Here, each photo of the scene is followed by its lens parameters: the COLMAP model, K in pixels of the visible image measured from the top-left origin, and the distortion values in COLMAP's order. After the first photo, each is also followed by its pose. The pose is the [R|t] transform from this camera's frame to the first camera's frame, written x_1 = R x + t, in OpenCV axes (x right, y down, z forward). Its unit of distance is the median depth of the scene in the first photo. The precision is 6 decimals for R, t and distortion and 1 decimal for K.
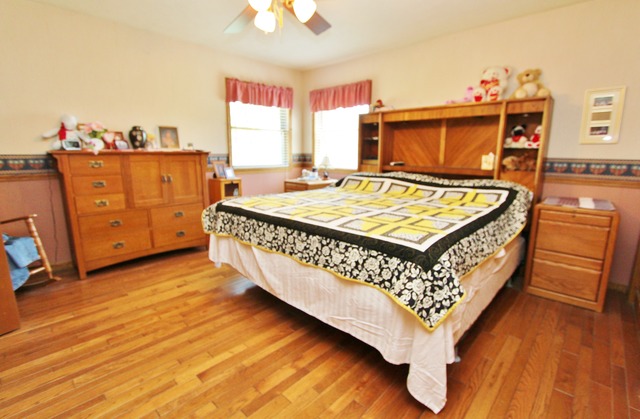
lens RADIAL K [[302.5, 0, 323.5], [0, 302.5, 208.1], [0, 0, 1]] dist [-0.015751, 0.001106]
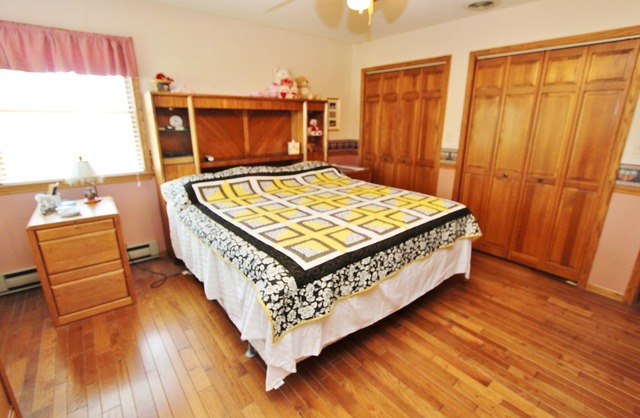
lens RADIAL K [[303.6, 0, 324.3], [0, 303.6, 209.4], [0, 0, 1]] dist [-0.015903, -0.000553]
pose [[0.117128, -0.292479, 0.949072, -0.923537], [0.173843, 0.946932, 0.270366, -0.298743], [-0.977783, 0.133323, 0.161758, 0.917210]]
